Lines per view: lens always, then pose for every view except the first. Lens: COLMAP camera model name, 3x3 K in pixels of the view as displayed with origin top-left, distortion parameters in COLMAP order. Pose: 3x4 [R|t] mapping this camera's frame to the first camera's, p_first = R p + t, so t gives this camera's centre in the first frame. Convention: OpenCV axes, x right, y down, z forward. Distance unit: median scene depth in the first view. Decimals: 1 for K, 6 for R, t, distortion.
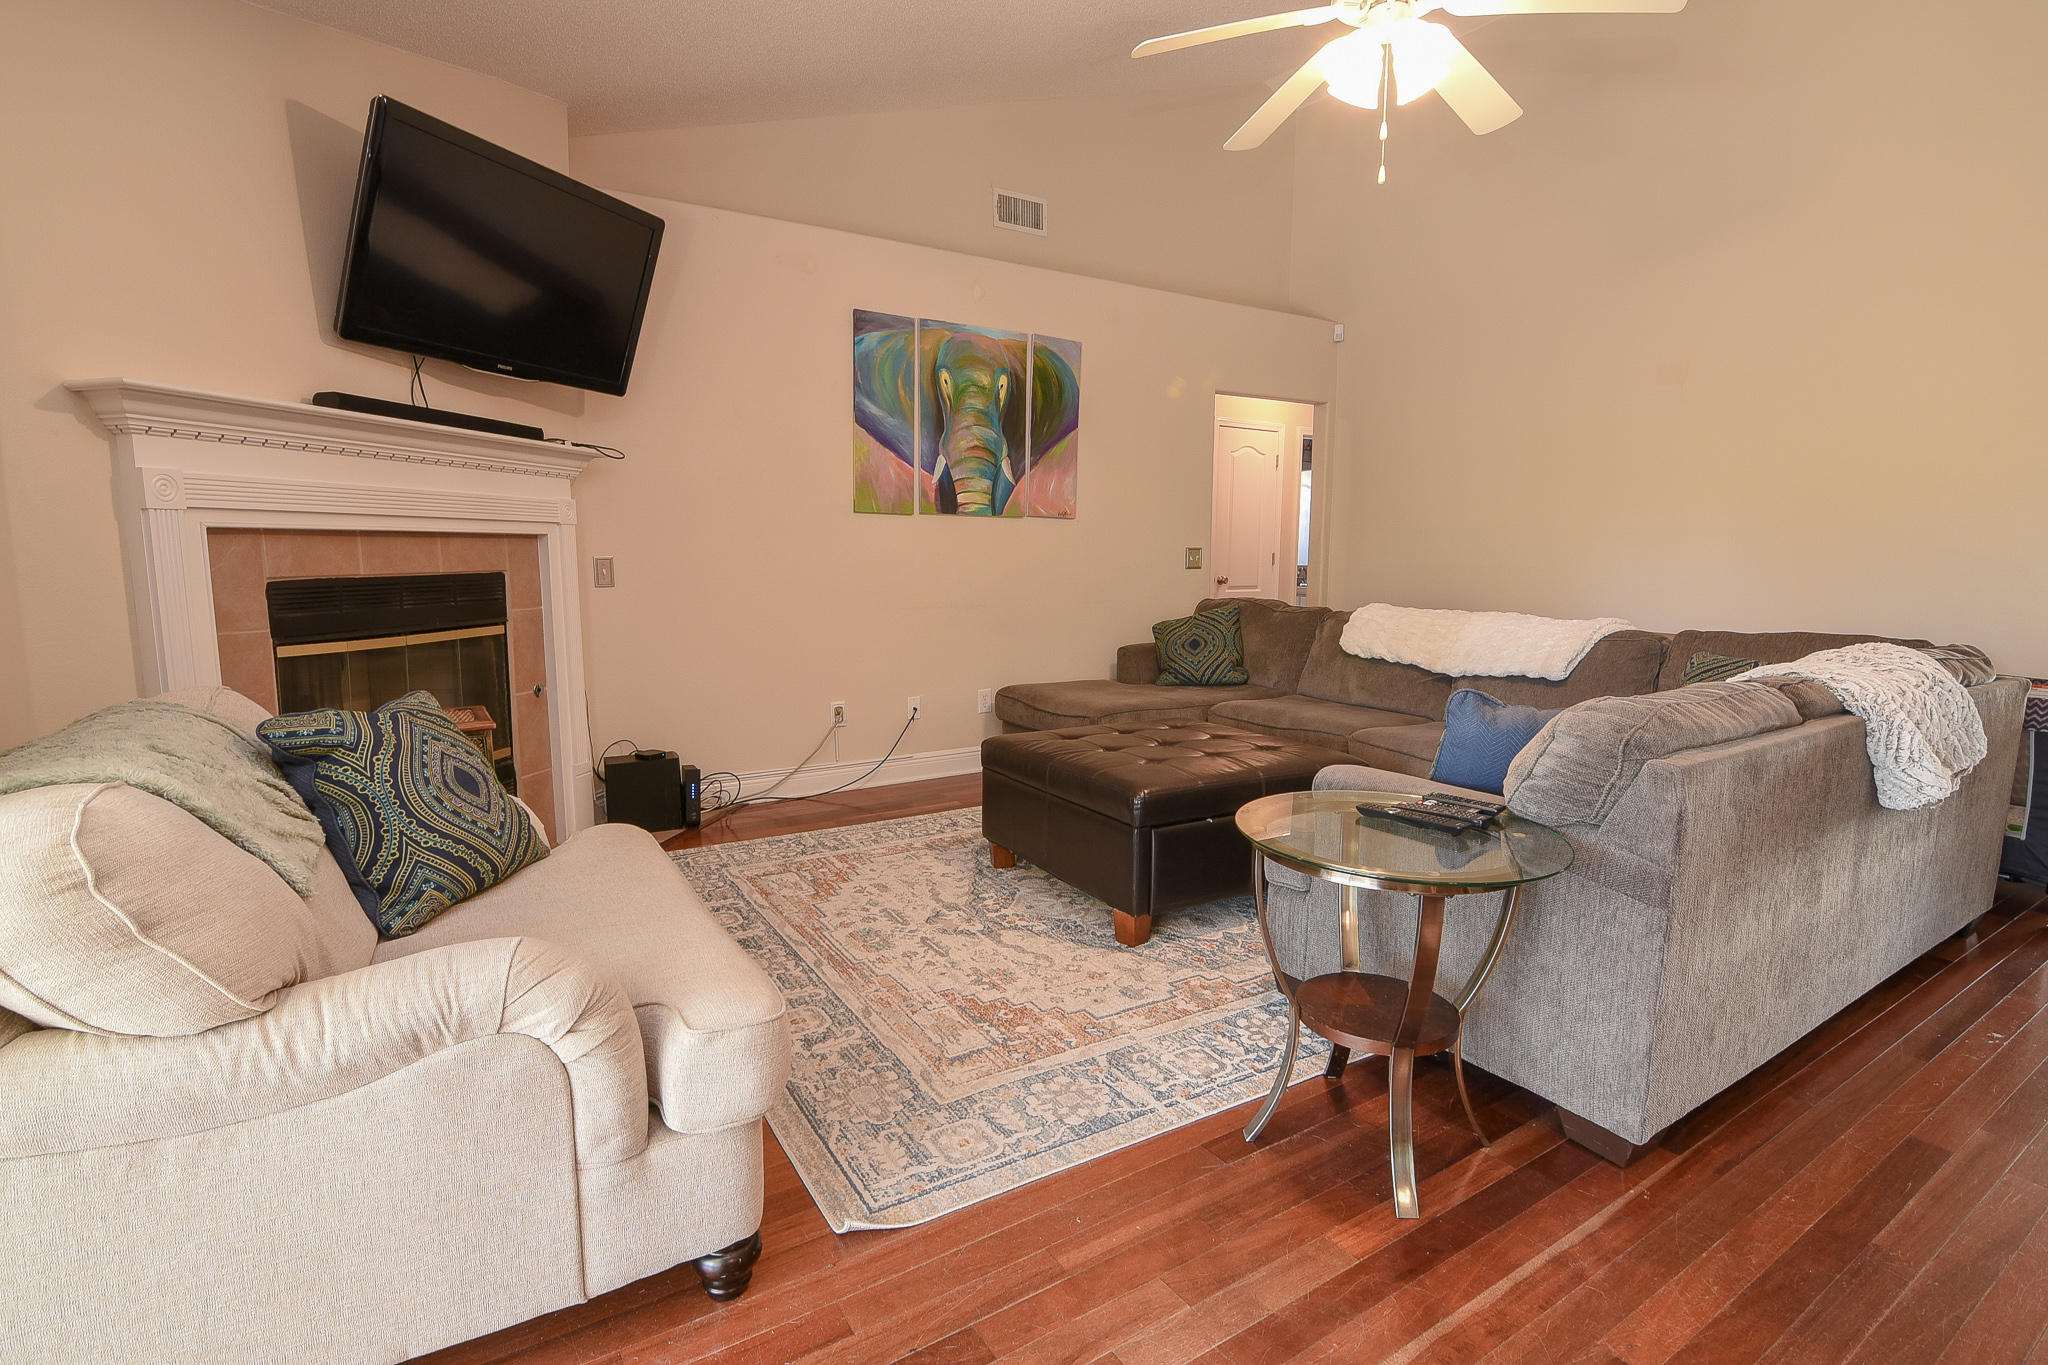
lens RADIAL K [[973.5, 0, 1024.0], [0, 973.5, 682.5], [0, 0, 1]] dist [0.000192, -0.000160]
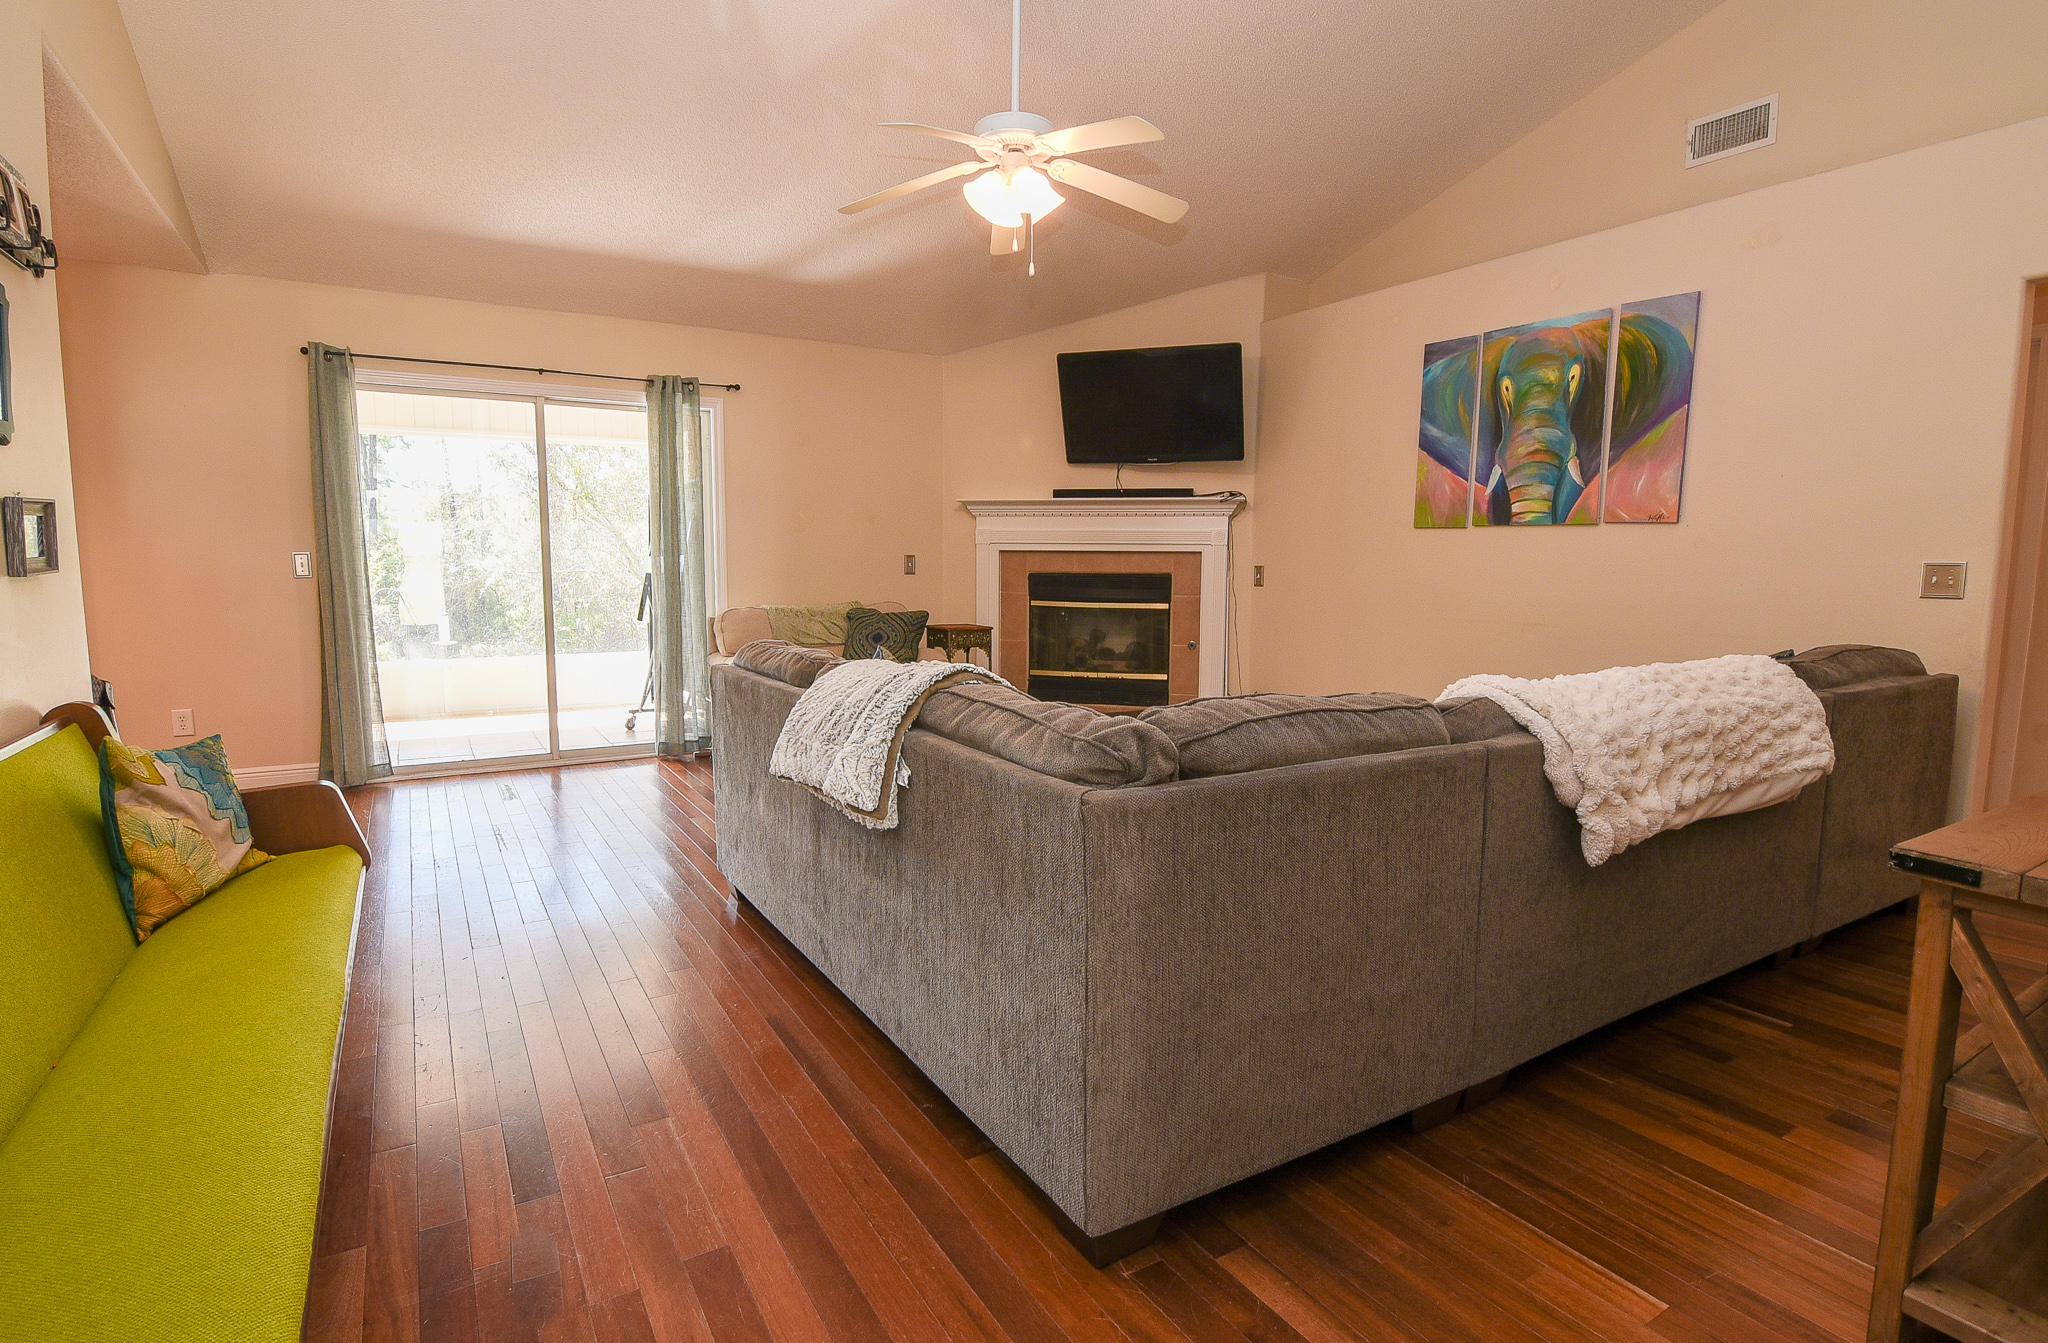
lens RADIAL K [[1018.5, 0, 1024.0], [0, 1018.5, 671.5], [0, 0, 1]] dist [-0.018986, -0.000892]
pose [[-0.028008, 0.106270, -0.993943, 0.945917], [-0.141959, 0.983832, 0.109190, -0.074191], [0.989476, 0.144157, -0.012469, 0.571875]]
